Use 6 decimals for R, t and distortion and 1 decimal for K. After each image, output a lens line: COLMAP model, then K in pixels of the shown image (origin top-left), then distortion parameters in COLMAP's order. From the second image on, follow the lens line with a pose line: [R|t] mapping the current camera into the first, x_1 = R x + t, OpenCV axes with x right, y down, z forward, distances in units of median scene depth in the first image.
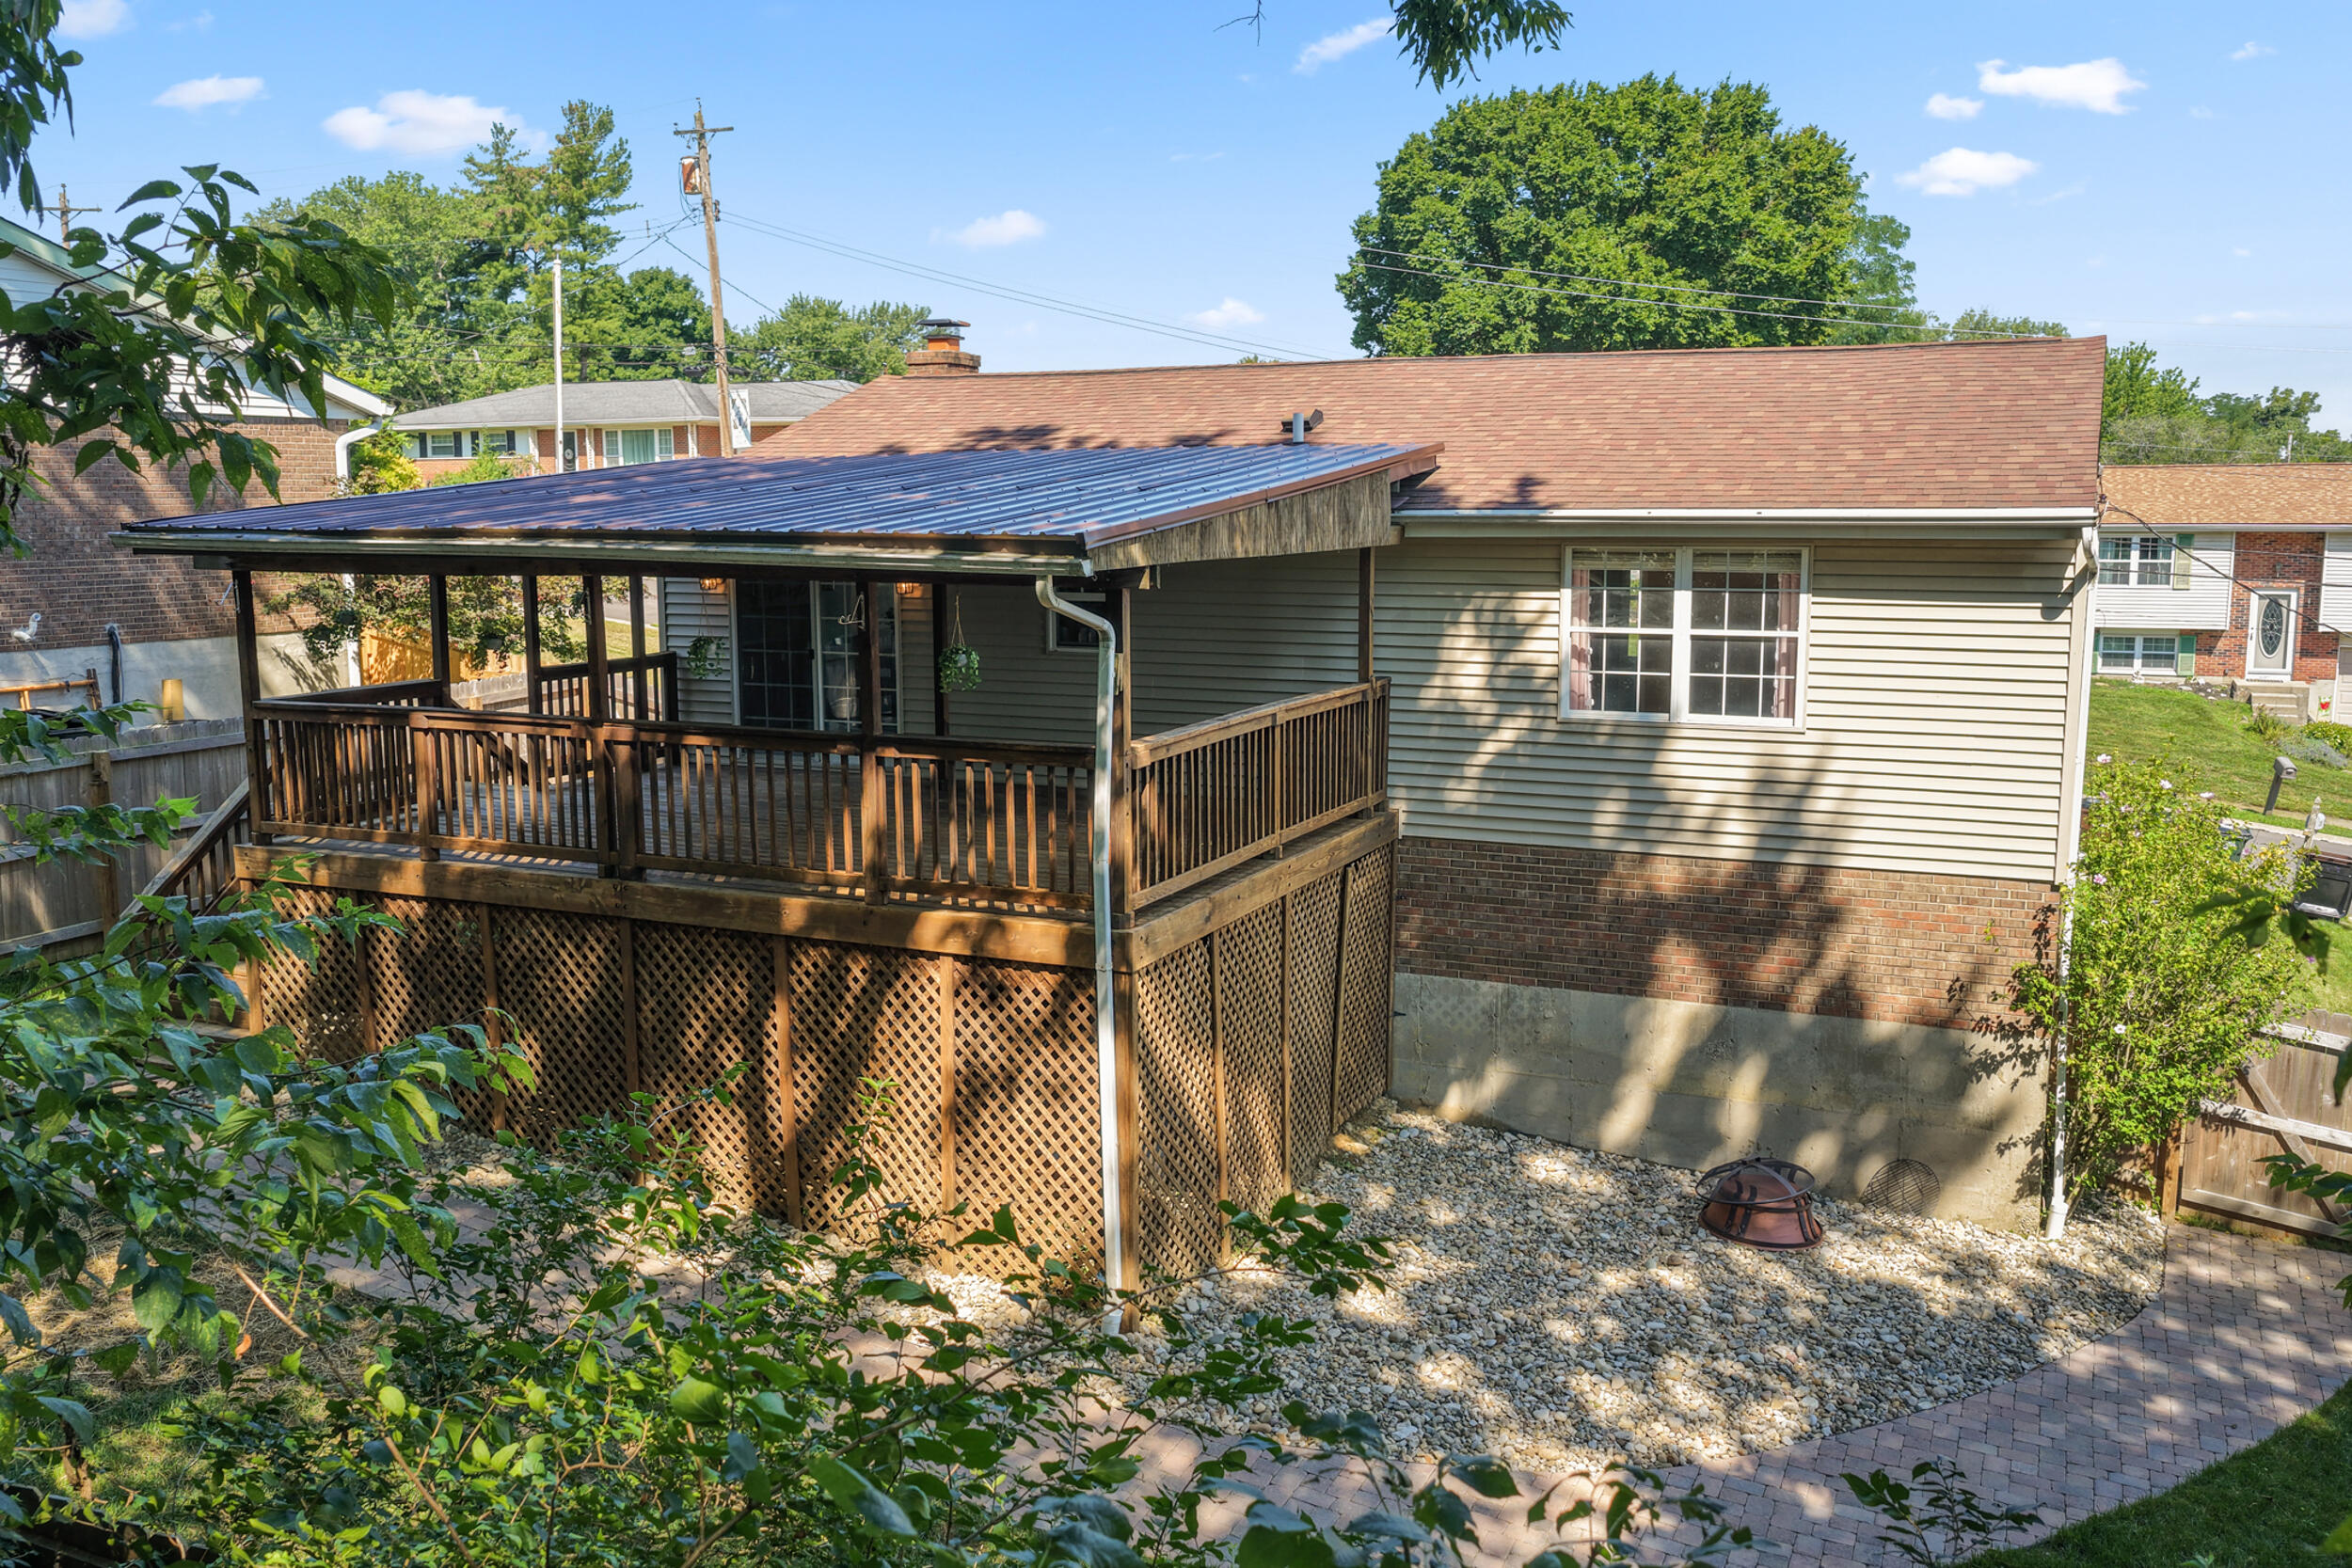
lens RADIAL K [[1962.1, 0, 1176.0], [0, 1962.1, 784.0], [0, 0, 1]] dist [0.031253, -0.001746]
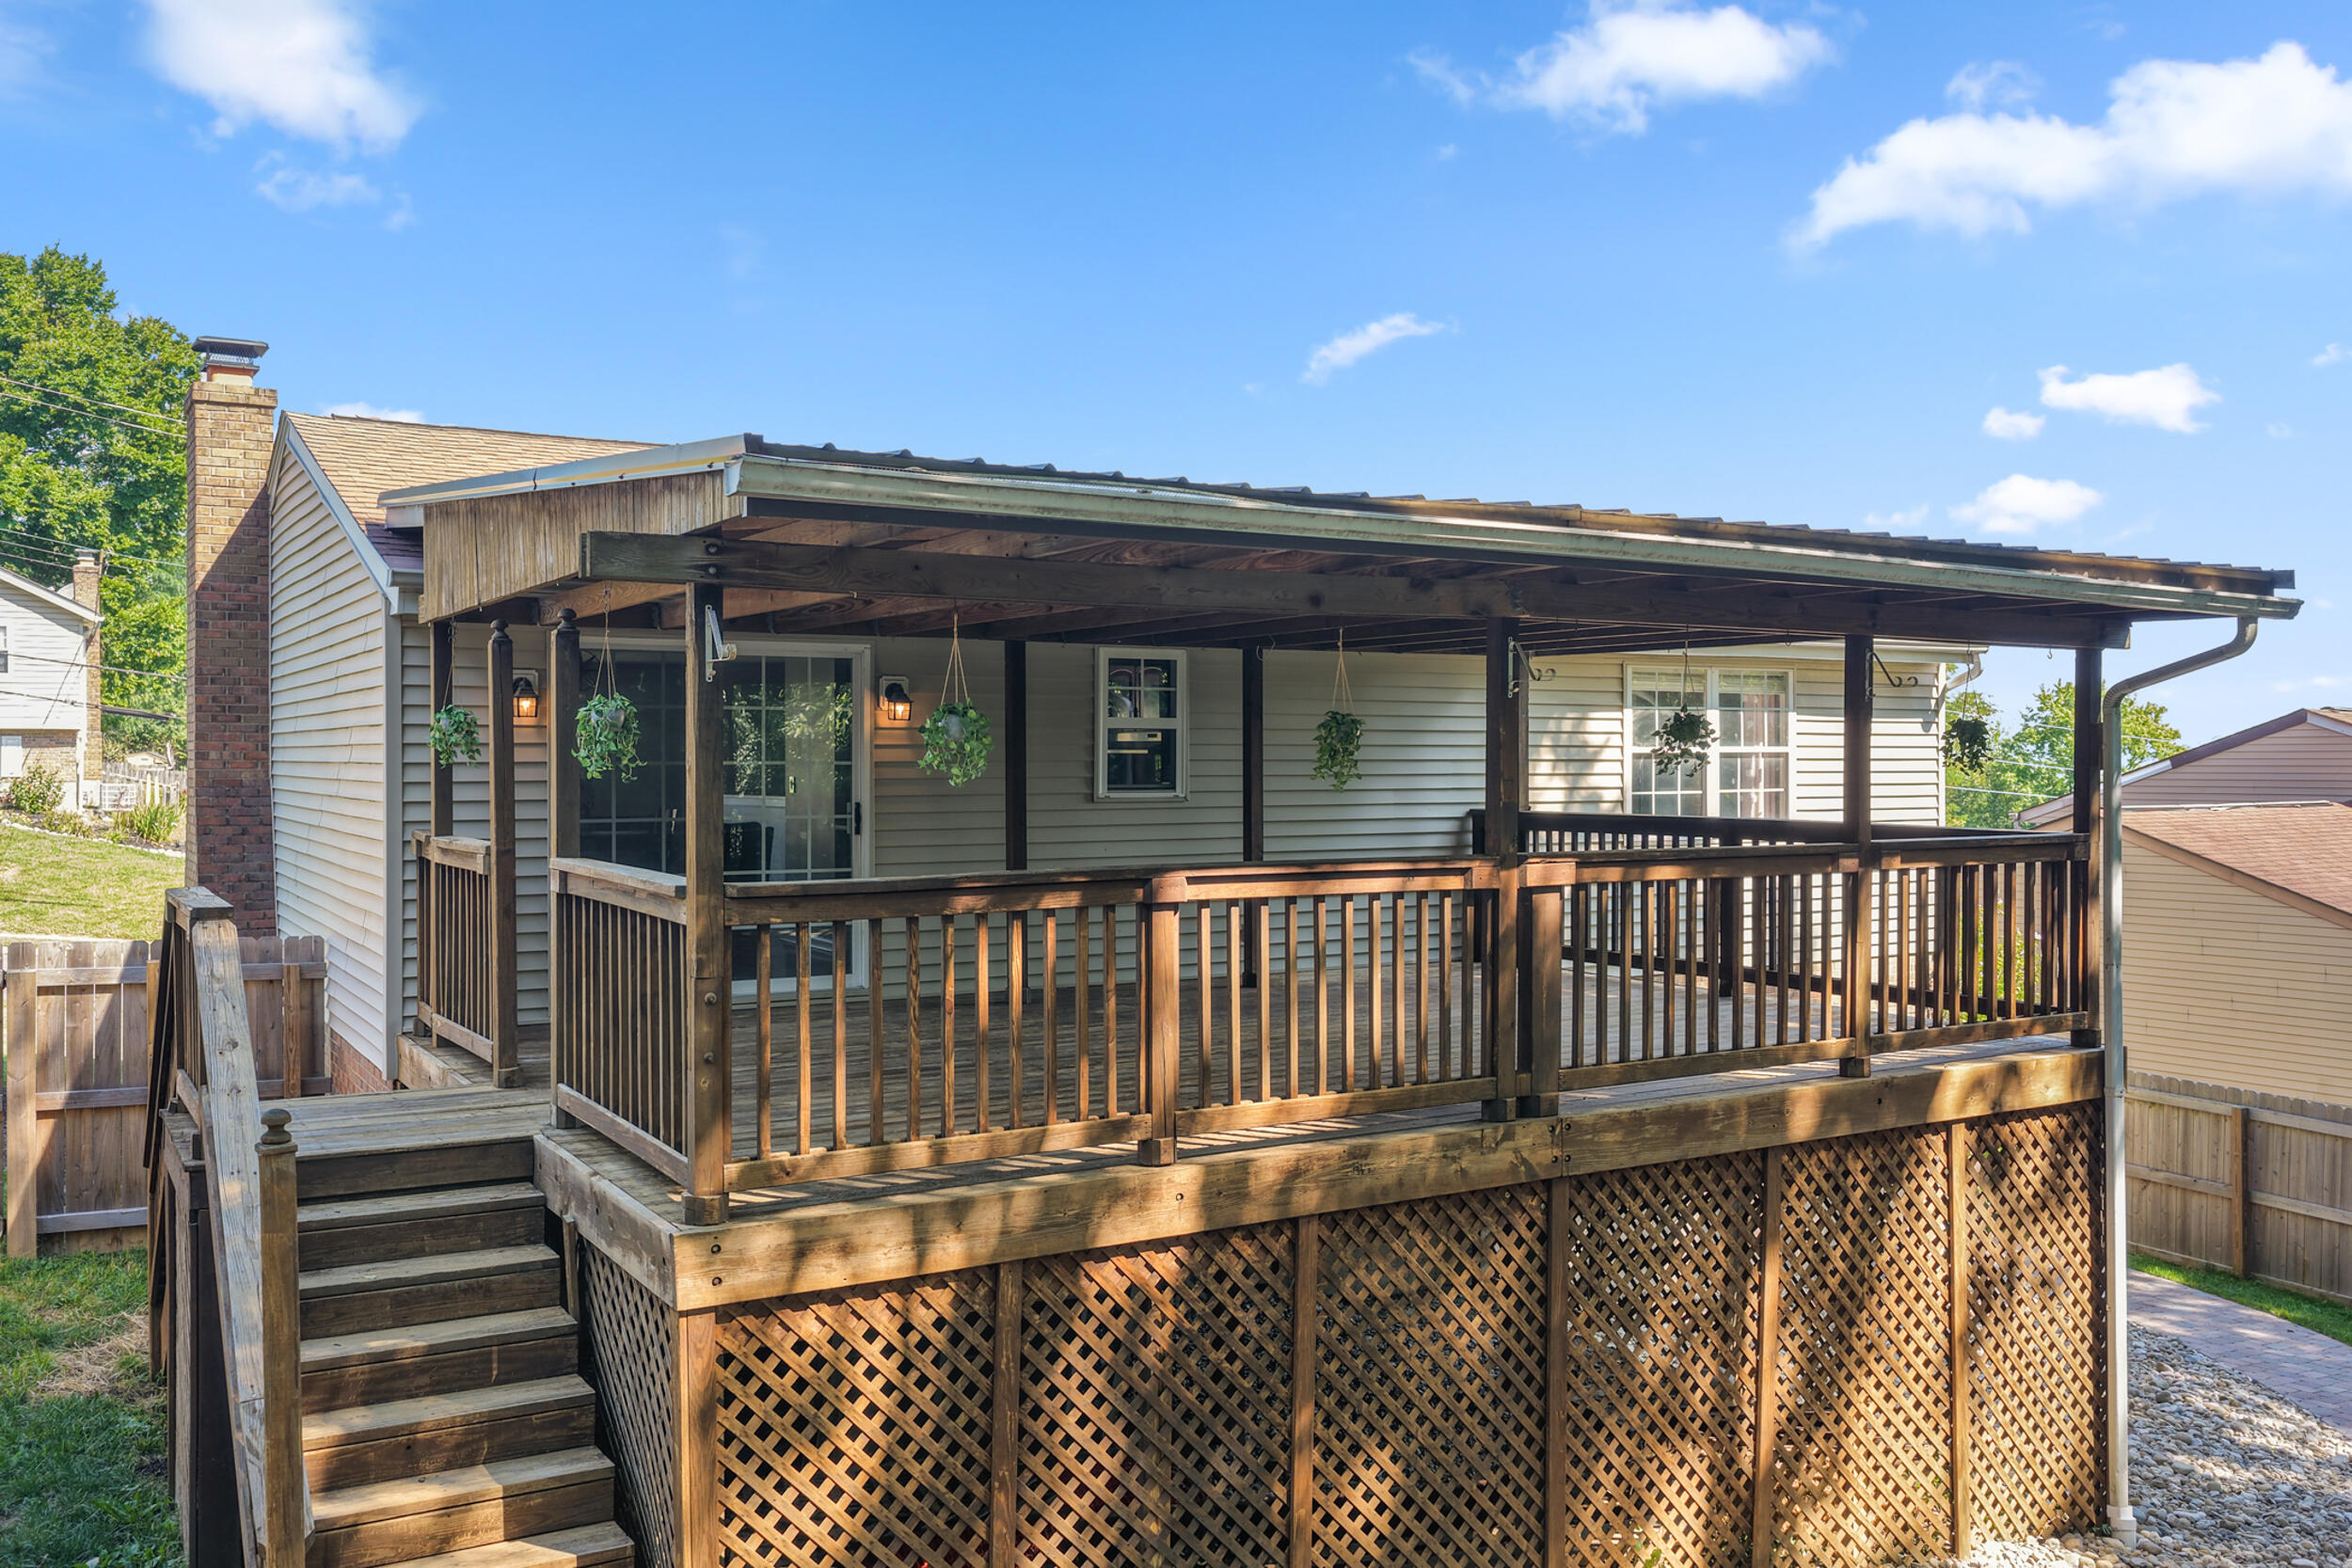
lens RADIAL K [[1962.1, 0, 1176.0], [0, 1962.1, 784.0], [0, 0, 1]] dist [0.031253, -0.001746]
pose [[0.564579, -0.011062, 0.825305, -0.767265], [0.119526, 0.990466, -0.068491, -0.023530], [-0.816679, 0.137314, 0.560518, 0.673637]]
